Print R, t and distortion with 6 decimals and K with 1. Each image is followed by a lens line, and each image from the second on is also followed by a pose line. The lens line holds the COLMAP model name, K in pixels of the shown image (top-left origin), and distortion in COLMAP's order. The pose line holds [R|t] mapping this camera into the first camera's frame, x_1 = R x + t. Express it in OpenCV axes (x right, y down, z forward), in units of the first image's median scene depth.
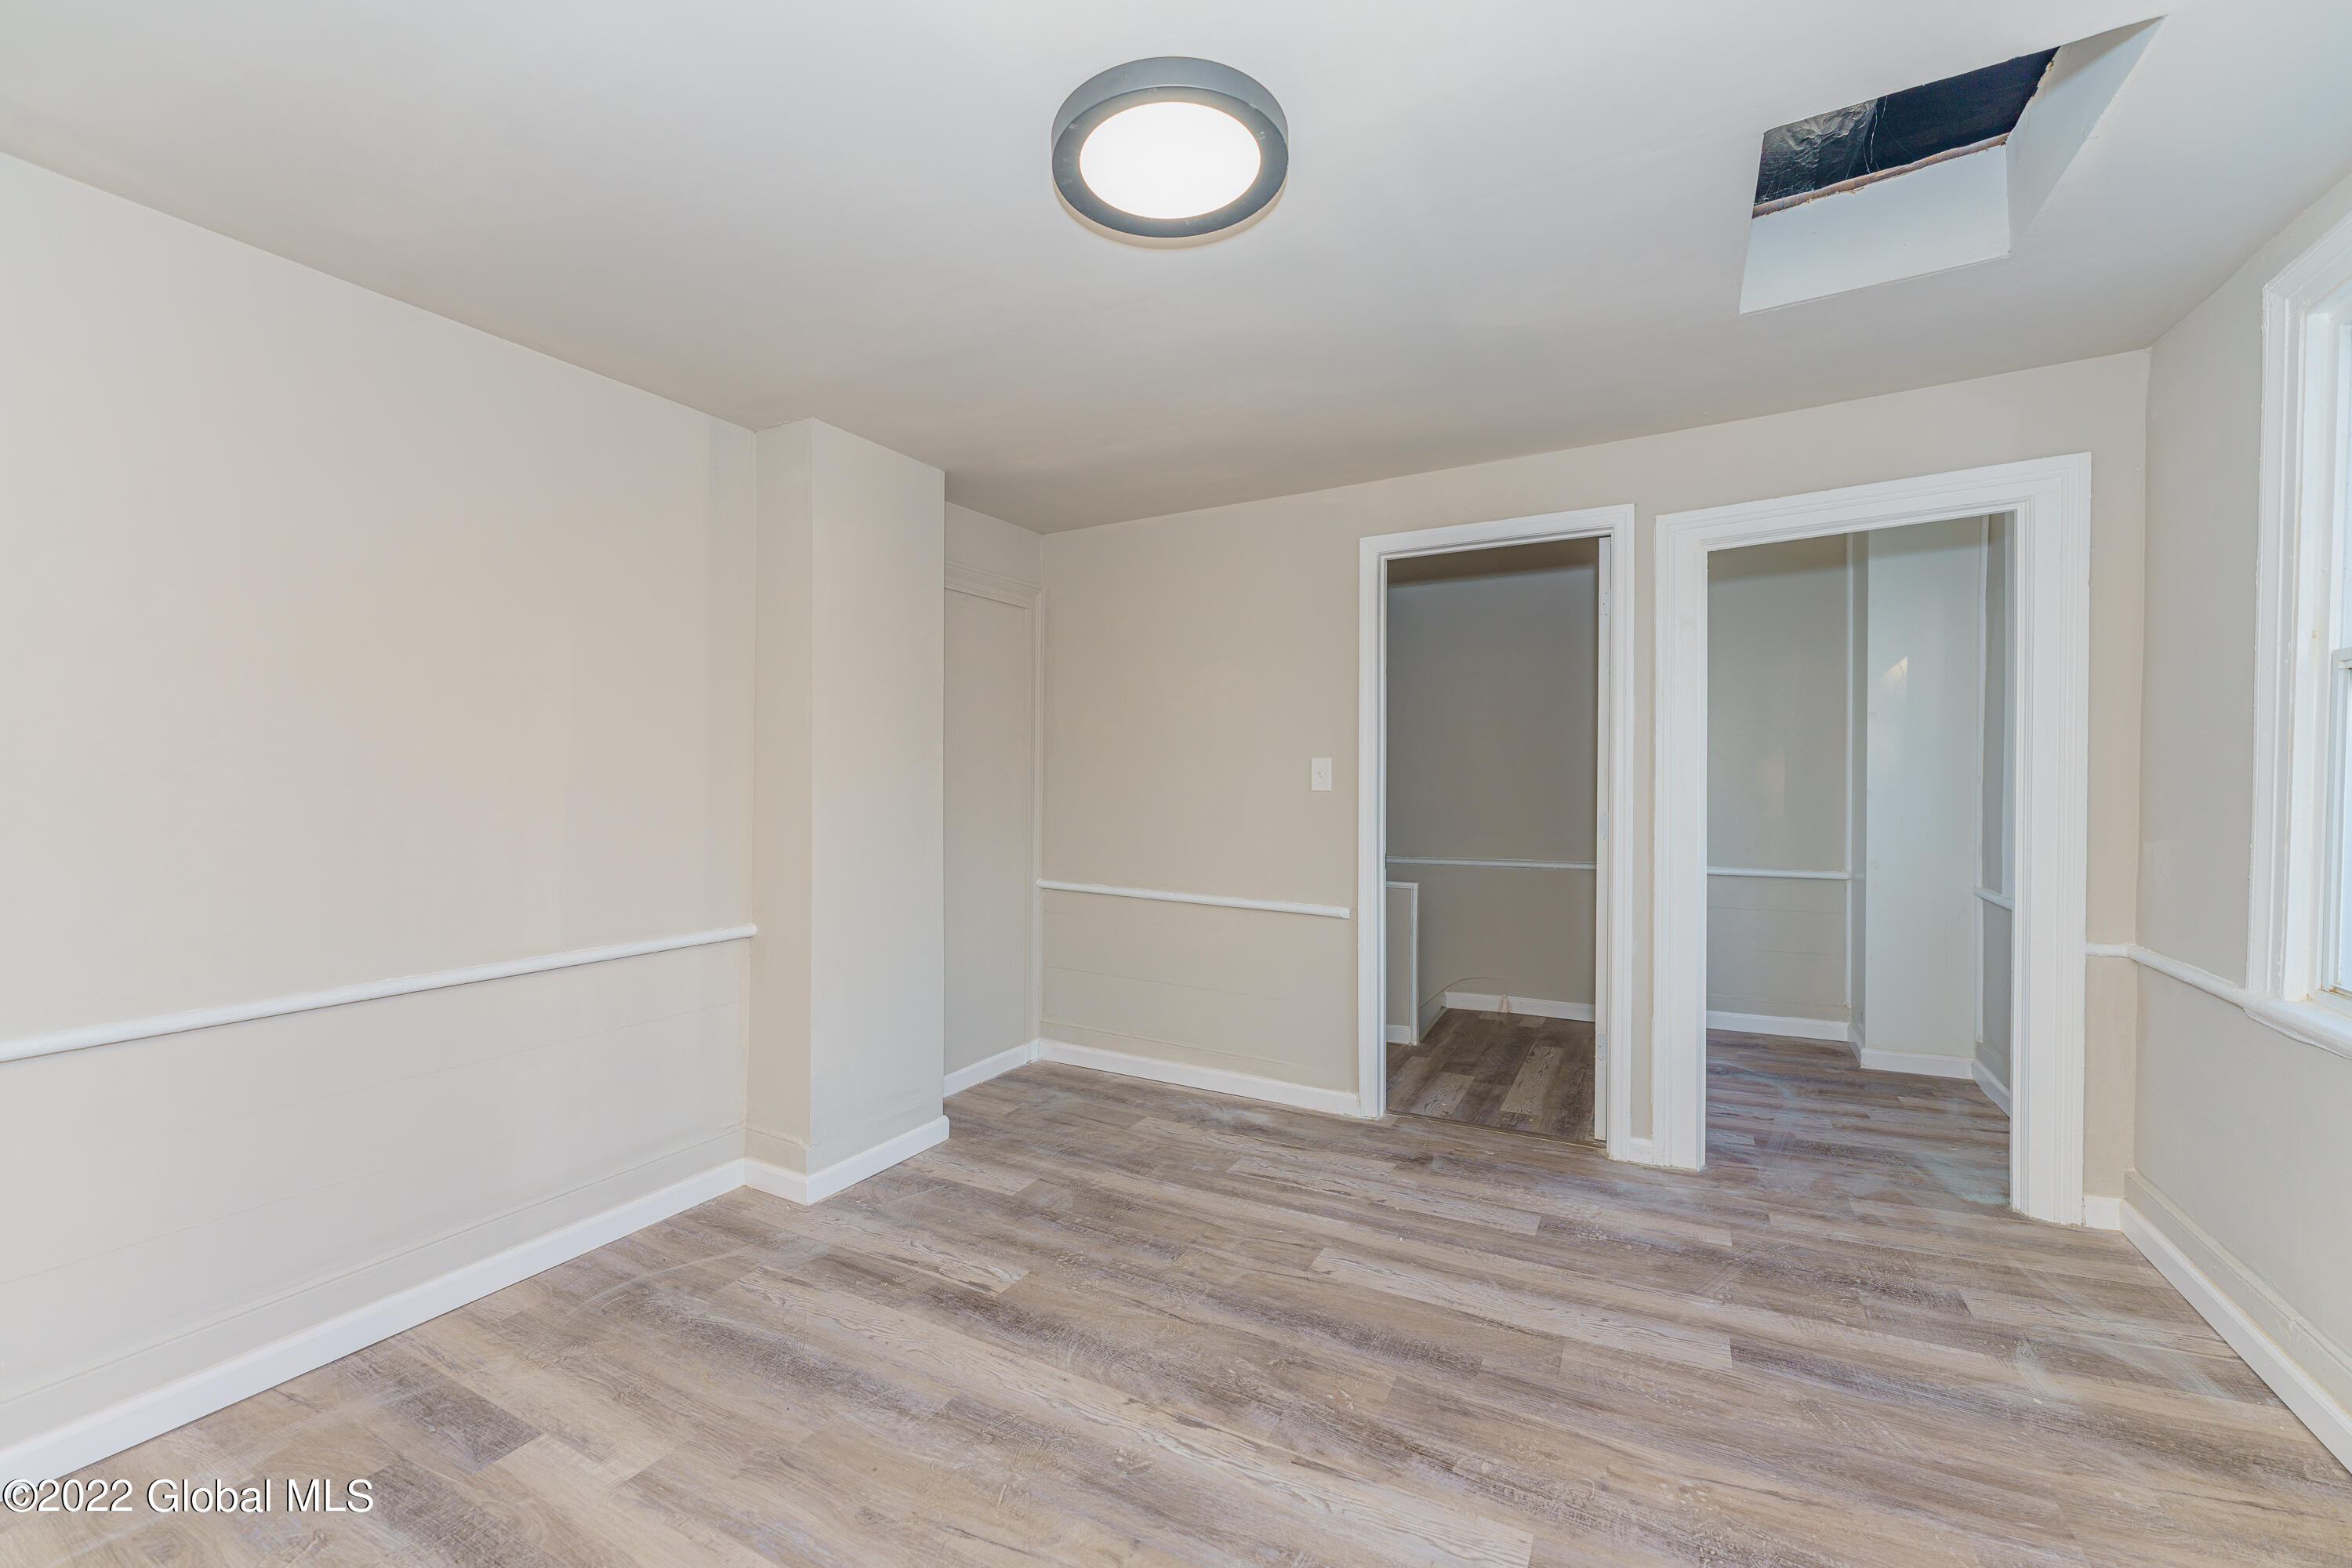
lens RADIAL K [[945.8, 0, 1174.3], [0, 945.8, 786.0], [0, 0, 1]] dist [0.001667, -0.000377]
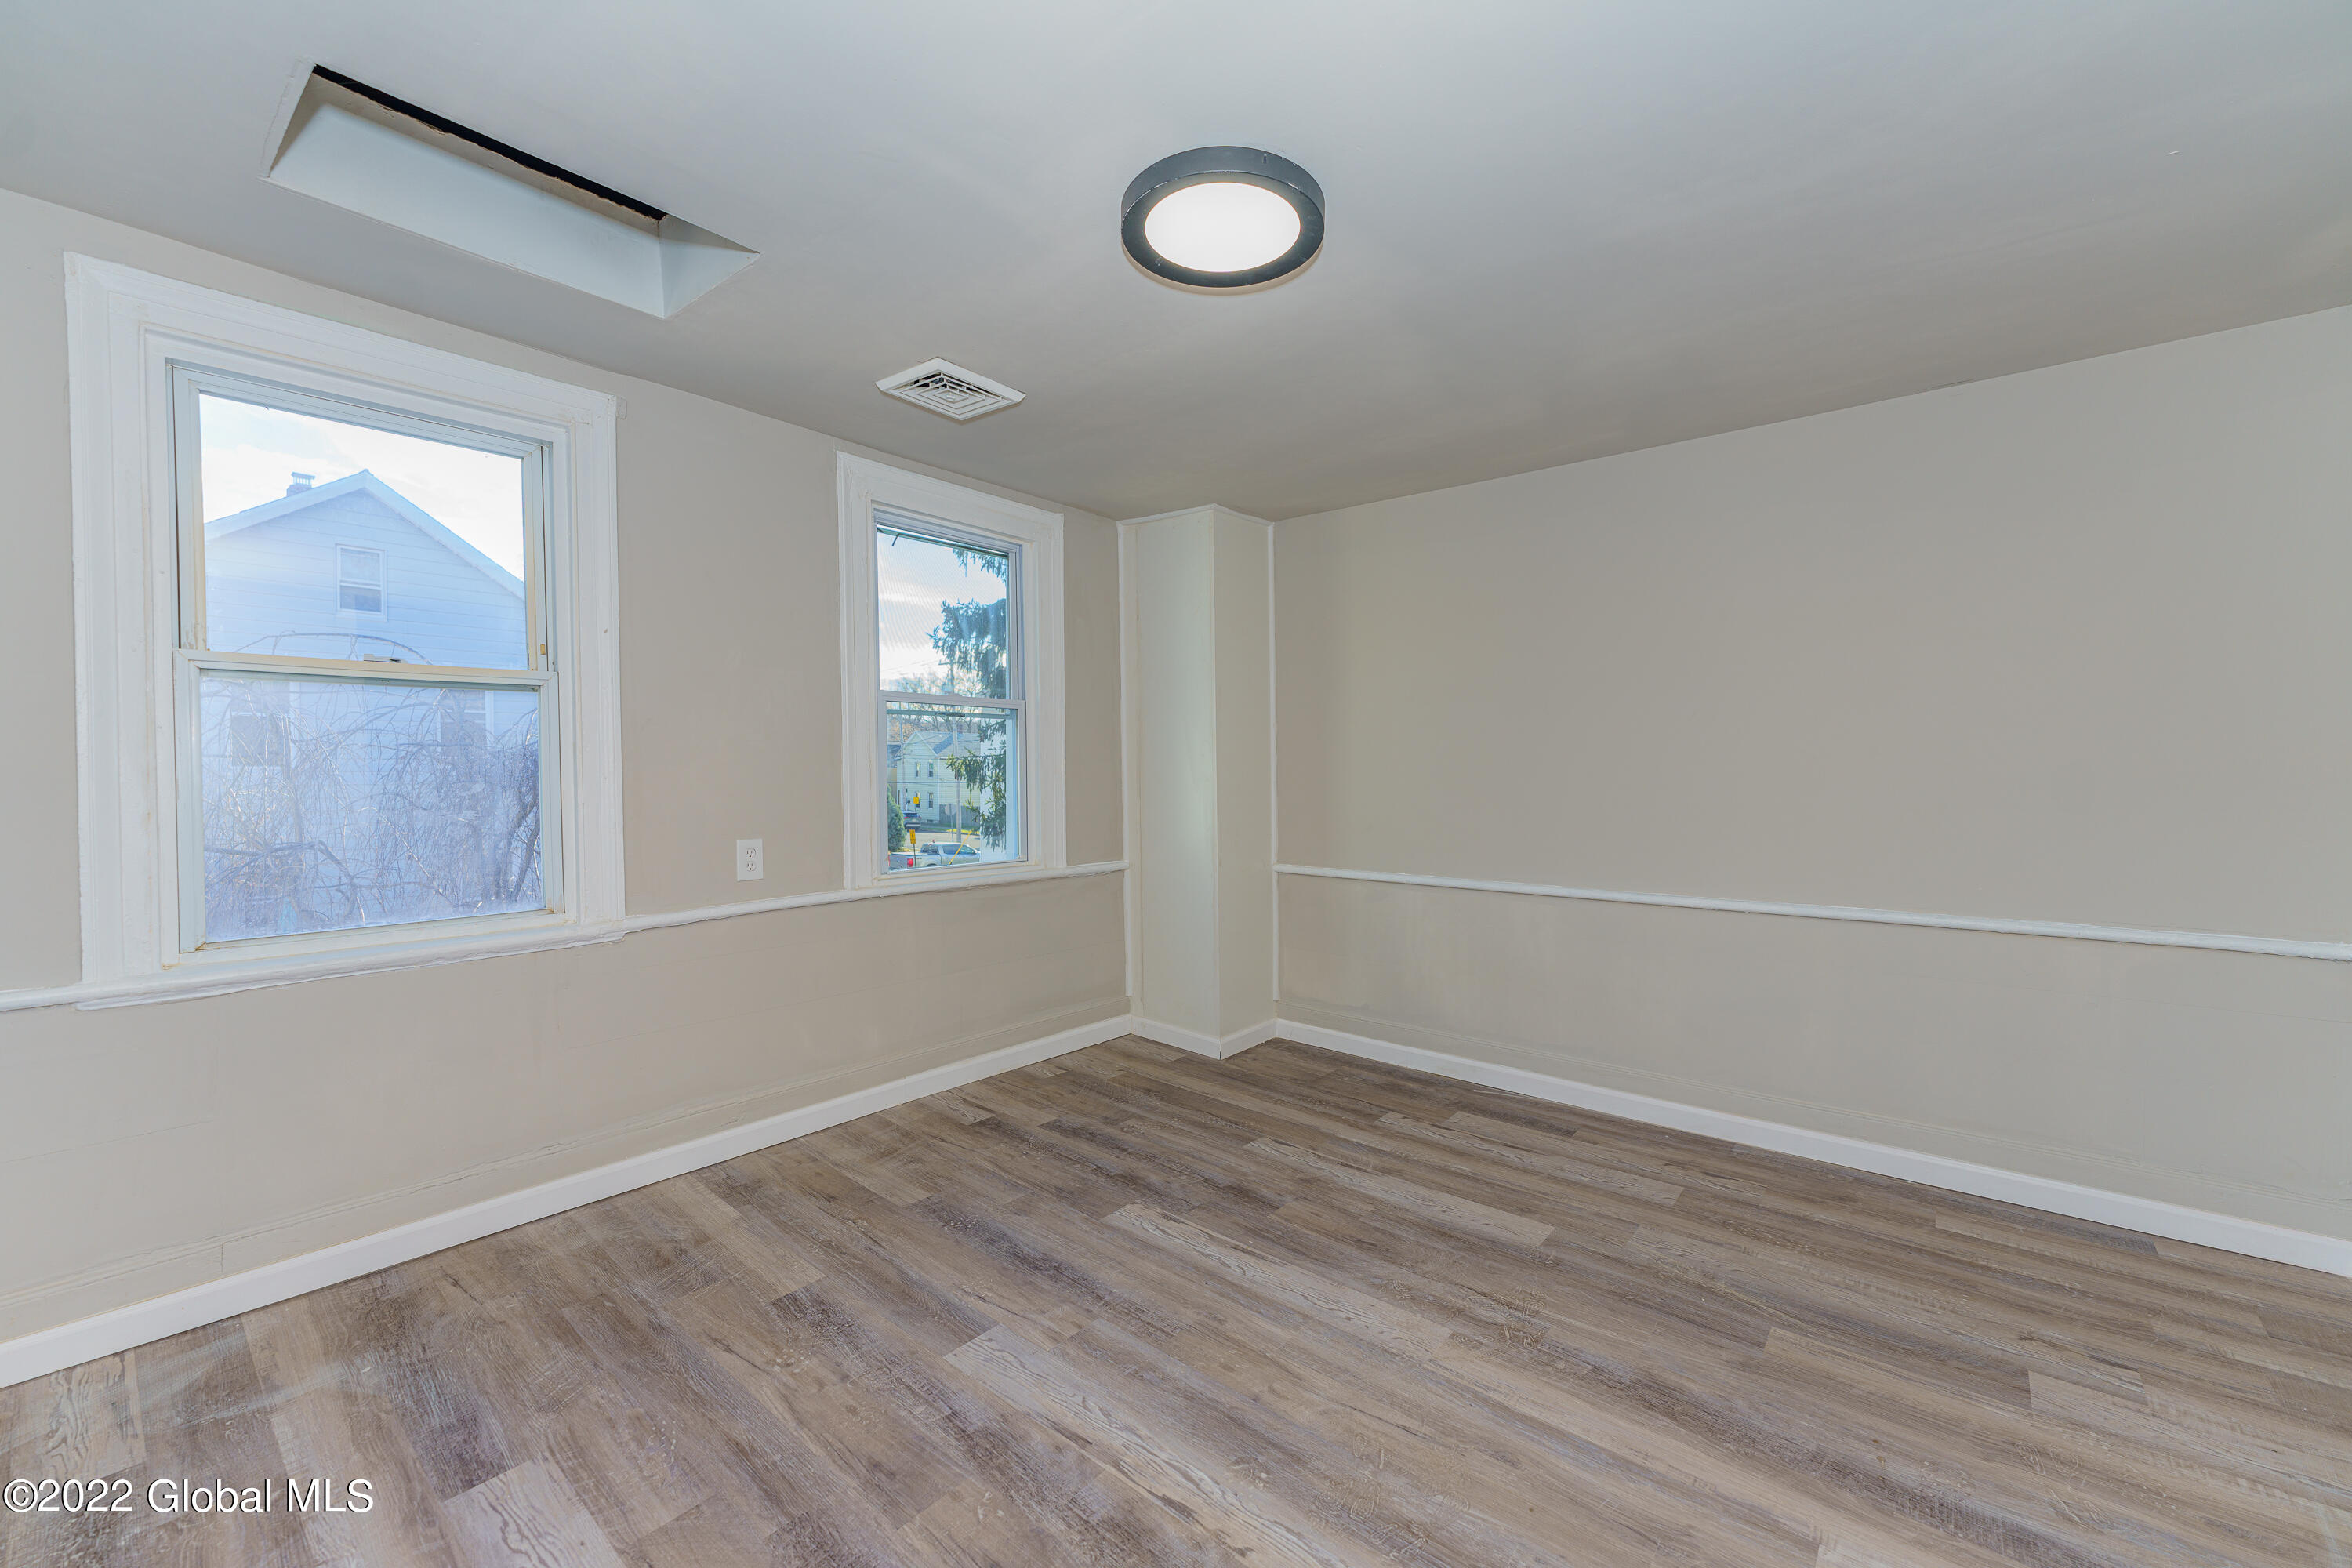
lens RADIAL K [[945.8, 0, 1175.1], [0, 945.8, 780.6], [0, 0, 1]] dist [0.001667, -0.000377]
pose [[-0.978167, 0.001174, 0.207819, -0.166710], [0.006279, 0.999694, 0.023910, -0.006504], [-0.207727, 0.024693, -0.977875, 1.905092]]
